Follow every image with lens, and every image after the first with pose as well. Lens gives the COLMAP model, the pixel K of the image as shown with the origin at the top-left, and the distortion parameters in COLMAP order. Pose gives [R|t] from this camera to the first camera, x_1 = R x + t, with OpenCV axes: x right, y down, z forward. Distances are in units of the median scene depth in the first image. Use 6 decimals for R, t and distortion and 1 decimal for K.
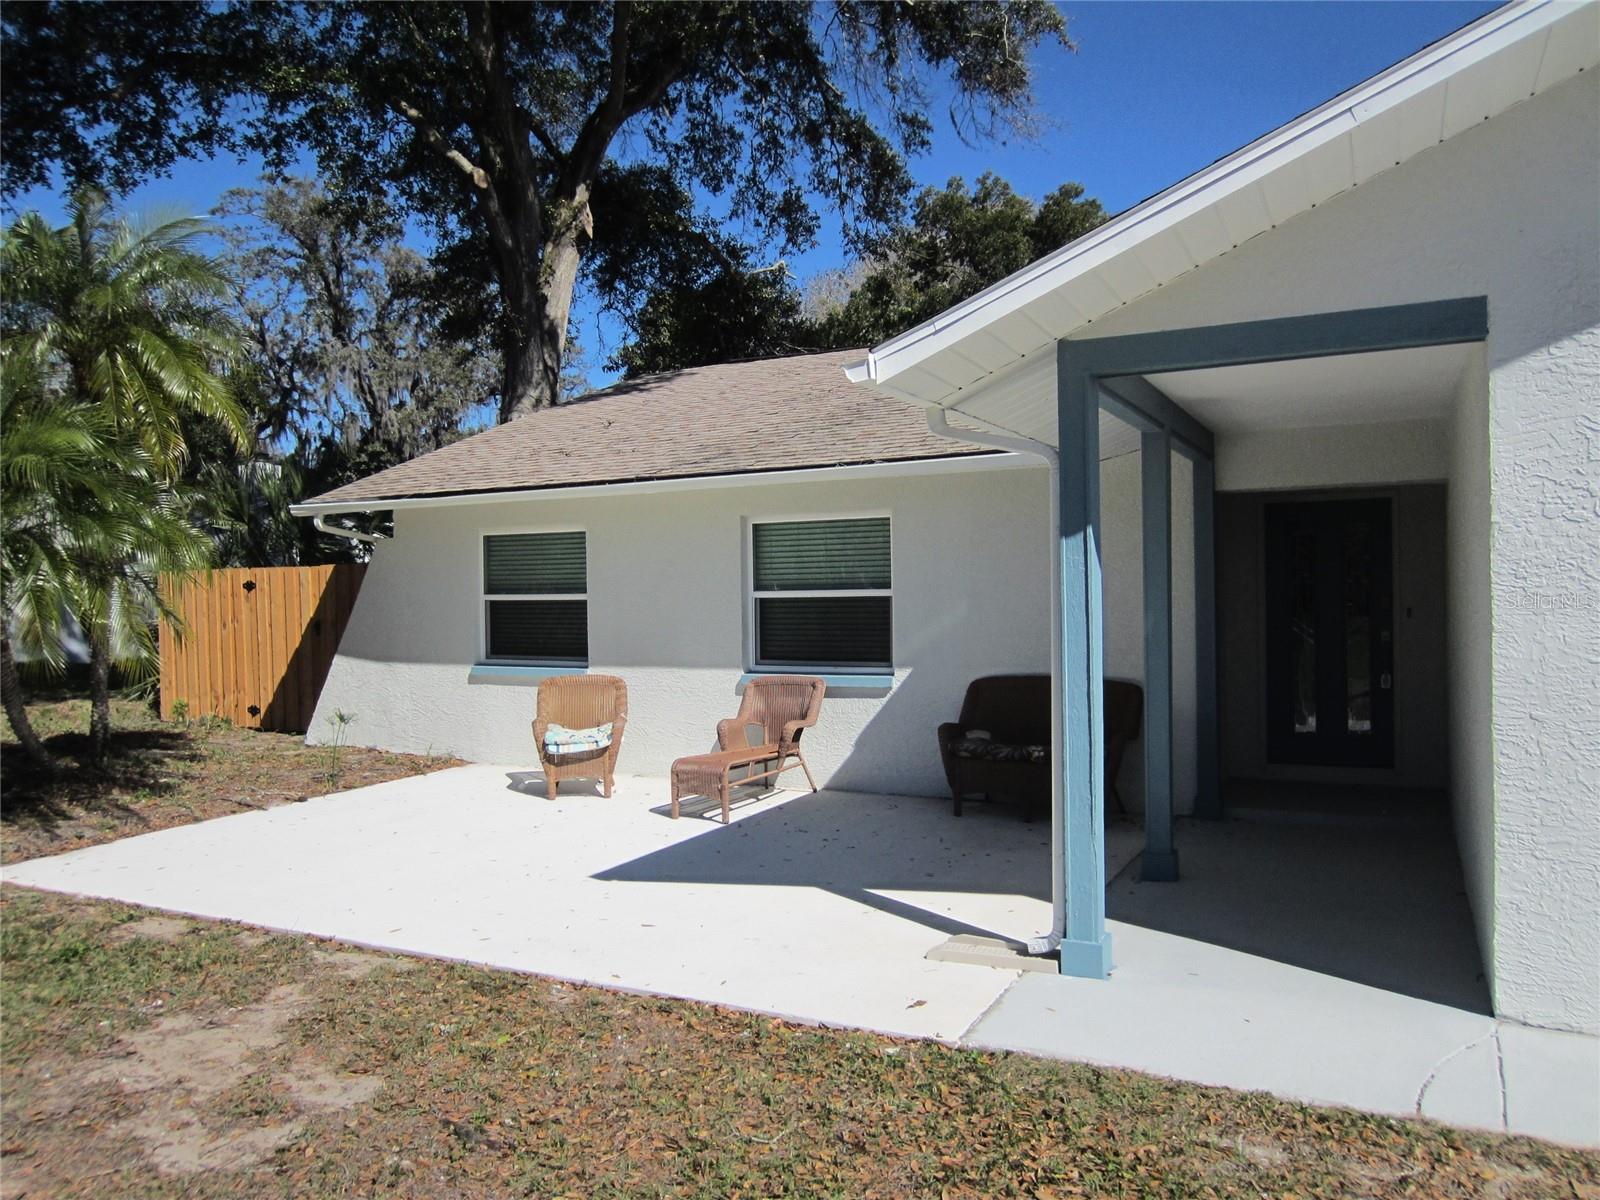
lens RADIAL K [[1154.4, 0, 804.6], [0, 1154.4, 603.4], [0, 0, 1]] dist [-0.011594, -0.003813]
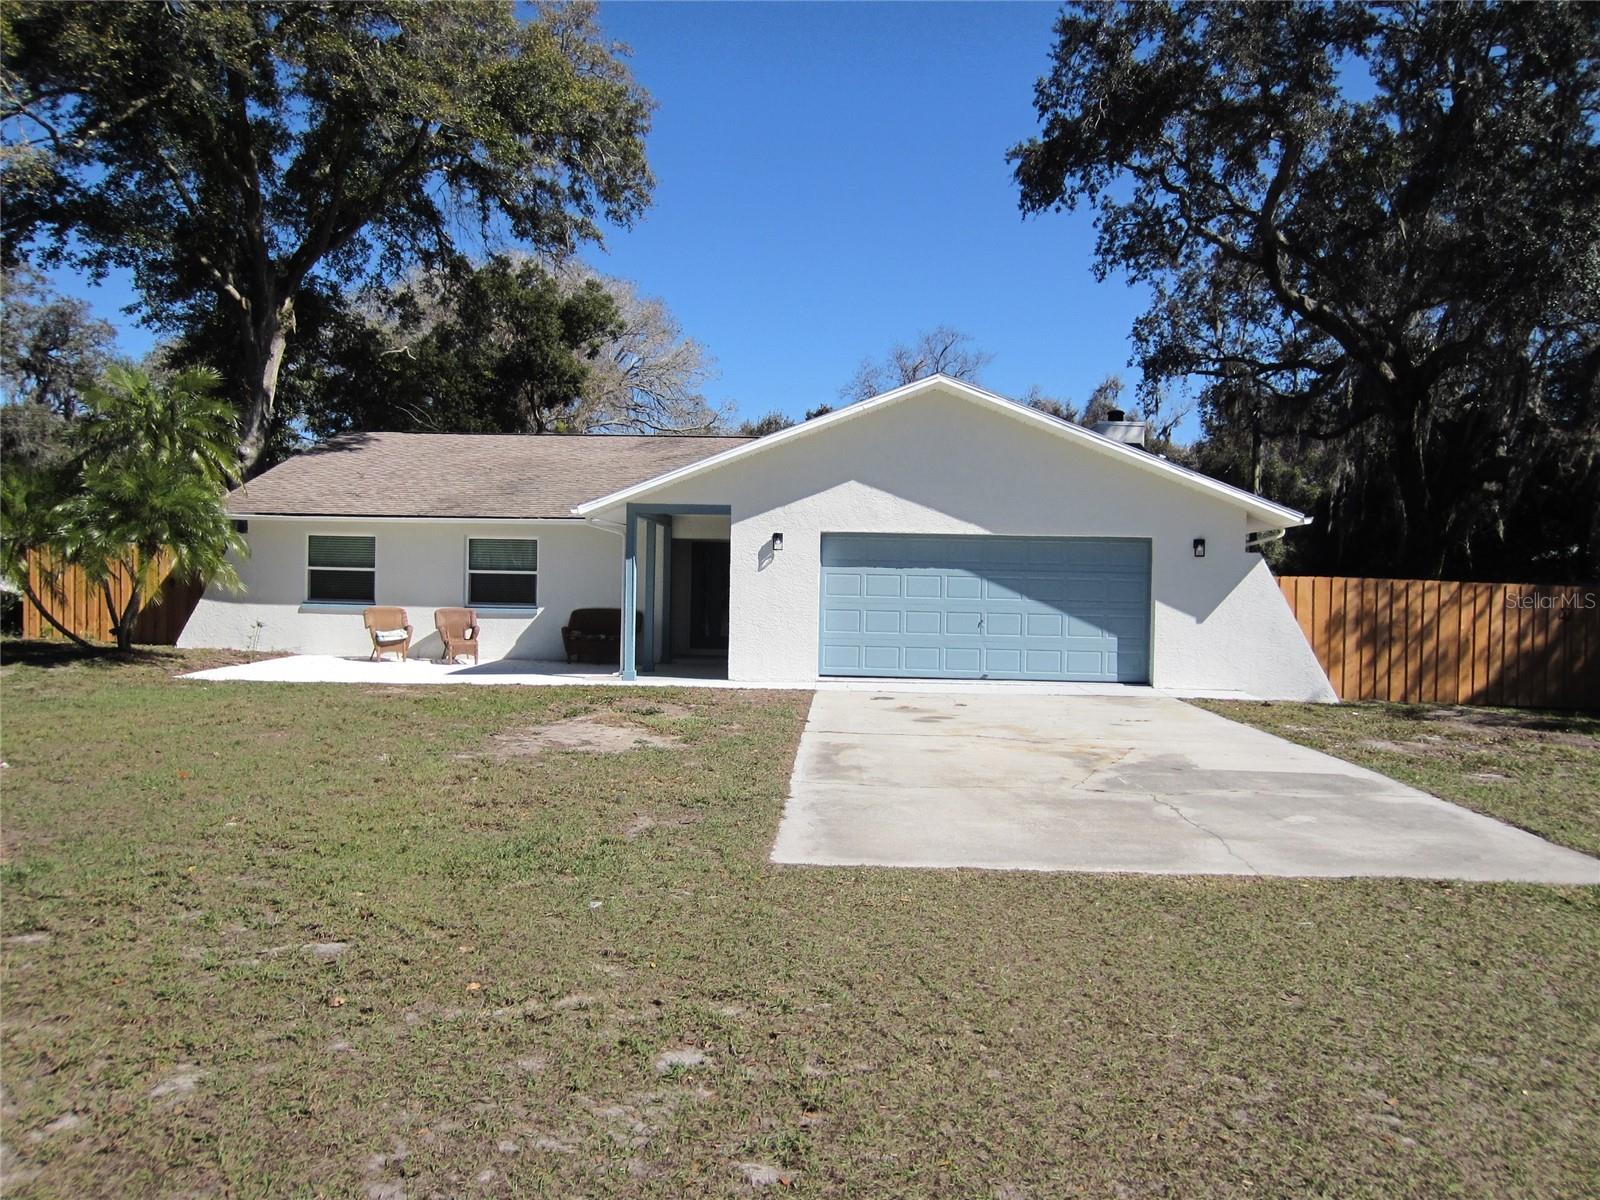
lens RADIAL K [[1154.4, 0, 804.6], [0, 1154.4, 603.4], [0, 0, 1]] dist [-0.011594, -0.003813]
pose [[0.904363, 0.027882, 0.425853, -0.434236], [-0.031344, 0.999508, 0.001123, 0.032361], [-0.425612, -0.014364, 0.904792, -1.351952]]
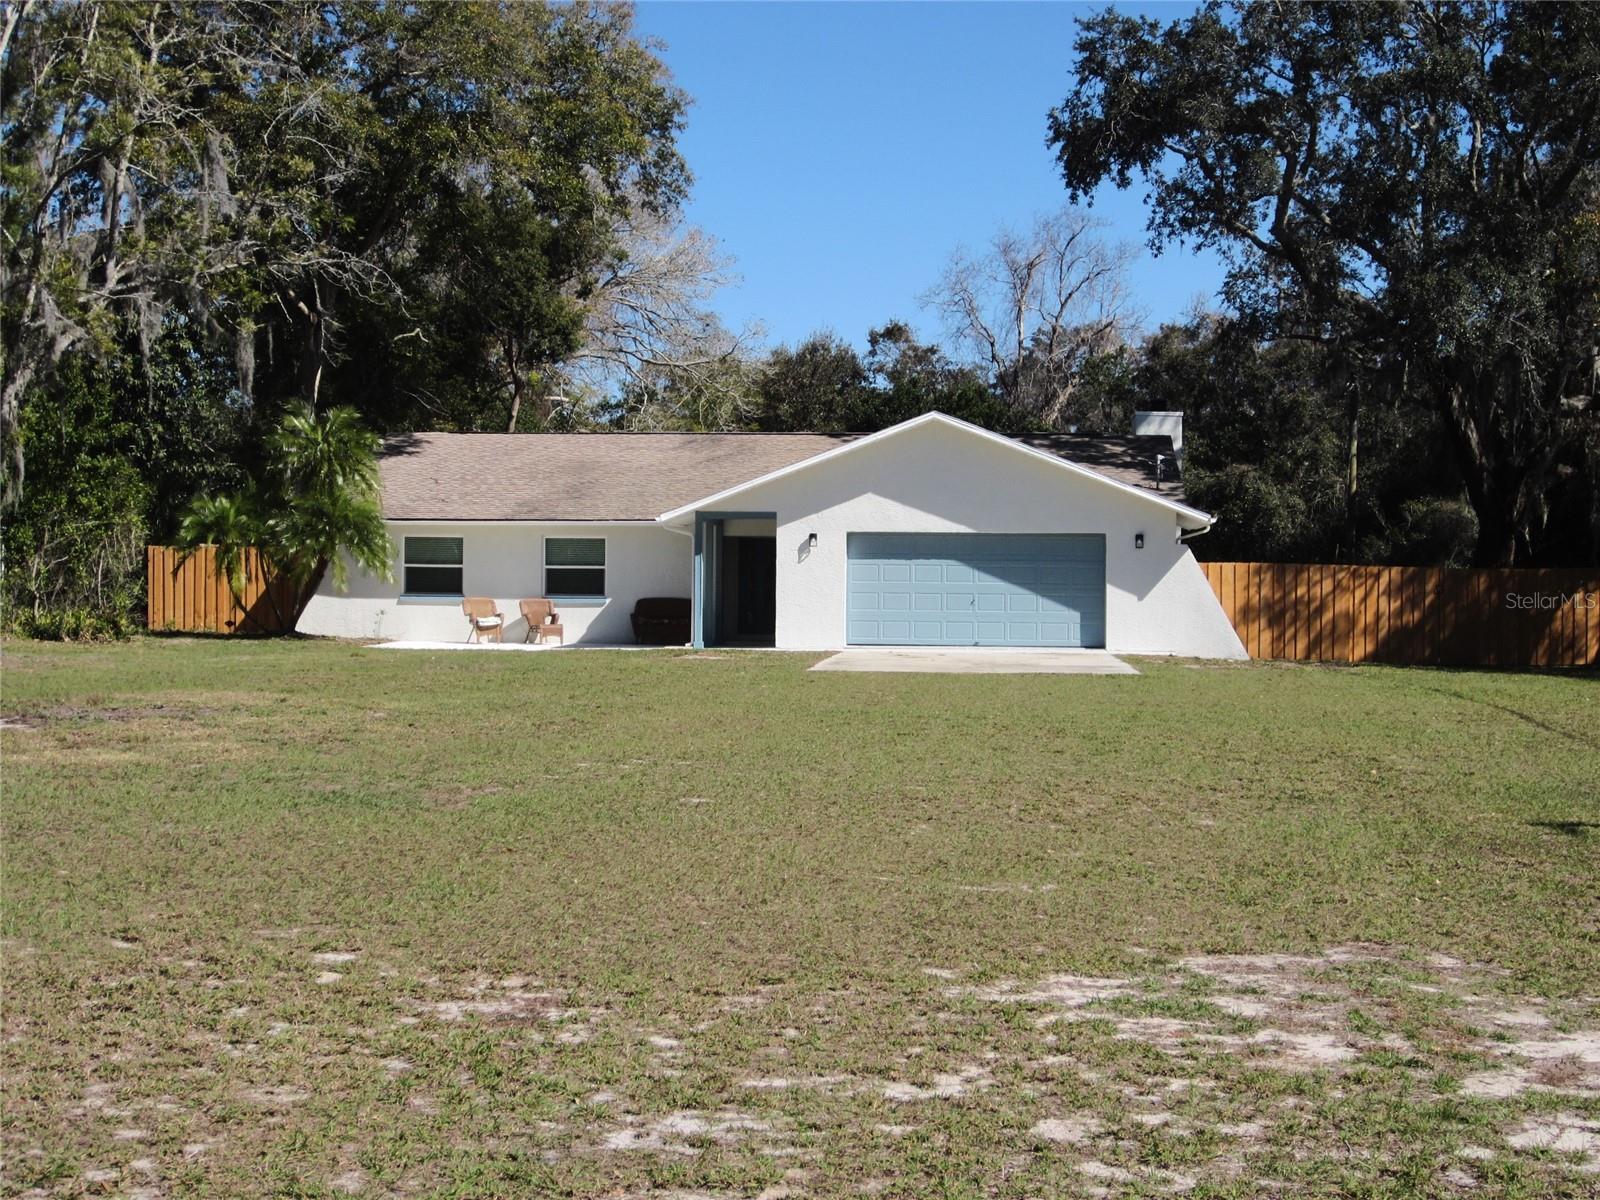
lens RADIAL K [[2377.4, 0, 800.0], [0, 2377.4, 600.0], [0, 0, 1]] dist [-0.332832, -0.005527]
pose [[0.921394, 0.025072, 0.387819, -1.662982], [-0.021539, 0.999677, -0.013455, 0.132347], [-0.388032, 0.004044, 0.921637, -4.287578]]
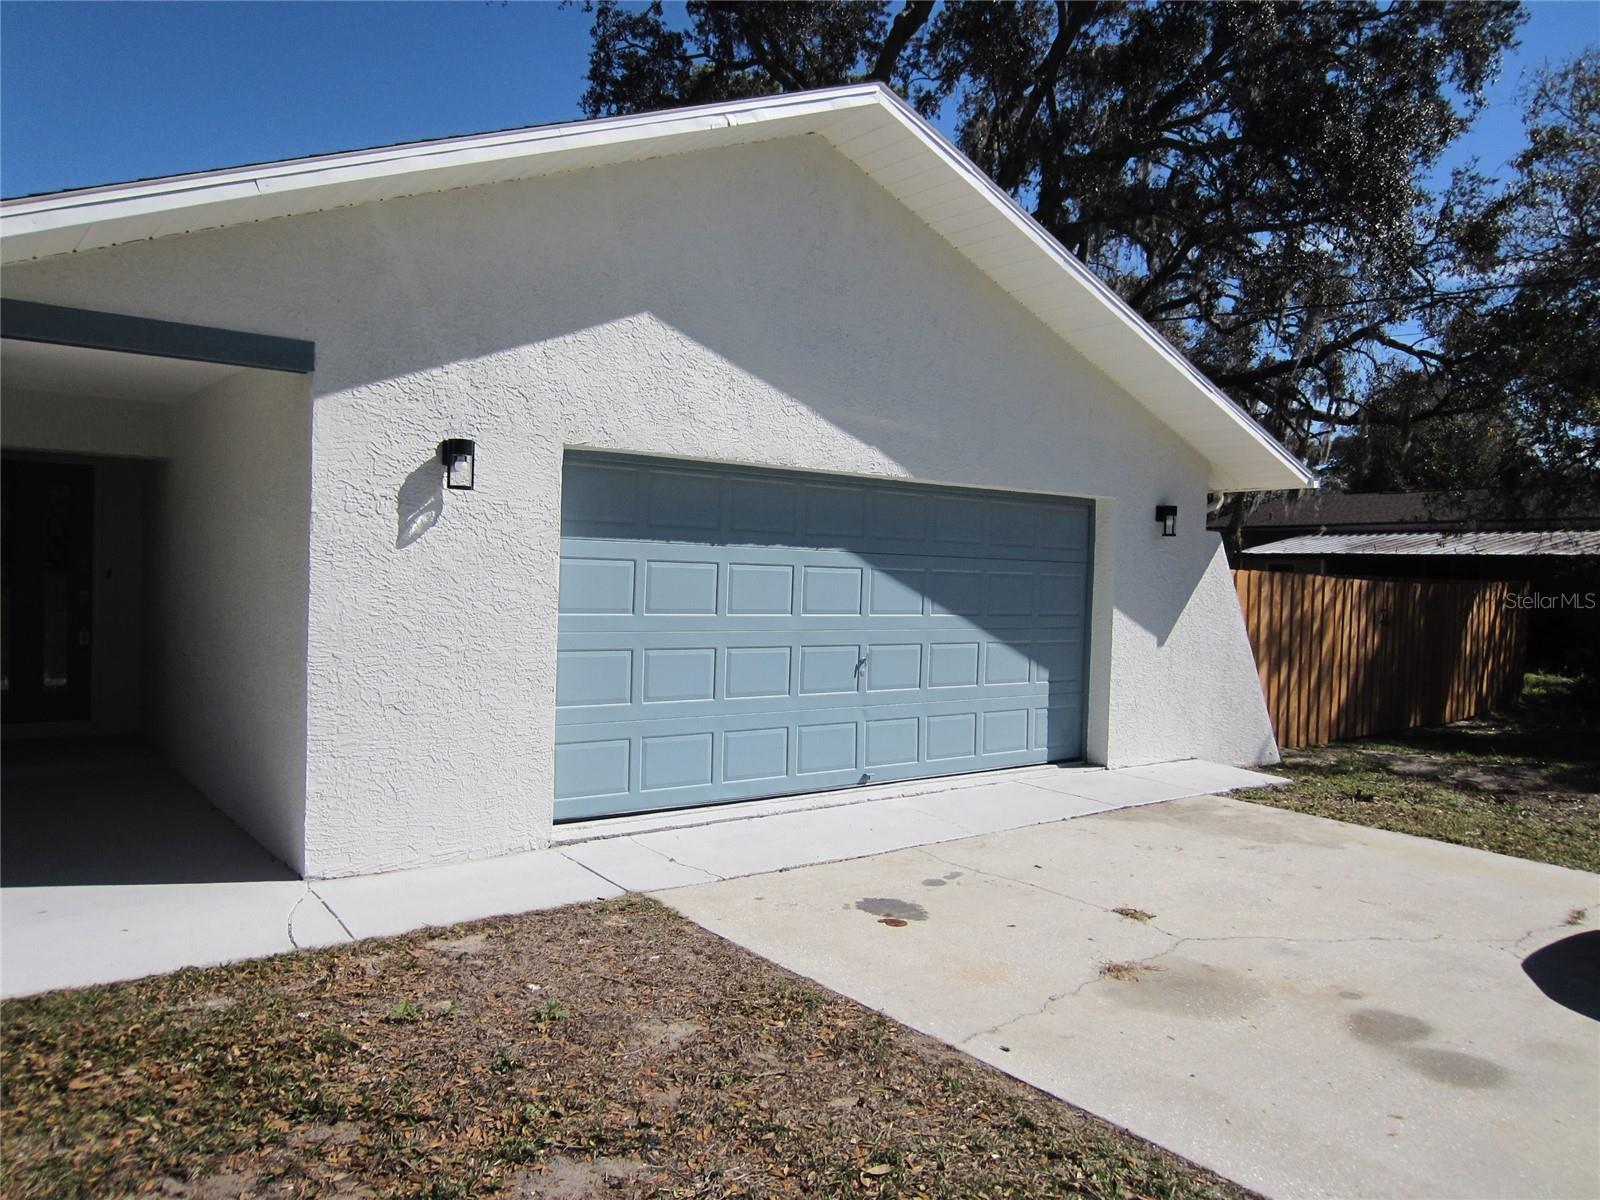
lens RADIAL K [[1128.5, 0, 845.1], [0, 1128.5, 619.8], [0, 0, 1]] dist [-0.000680, -0.001007]
pose [[0.381758, -0.014271, 0.924152, -0.179673], [-0.032403, 0.999059, 0.028813, -0.001389], [-0.923694, -0.040945, 0.380936, -0.037981]]
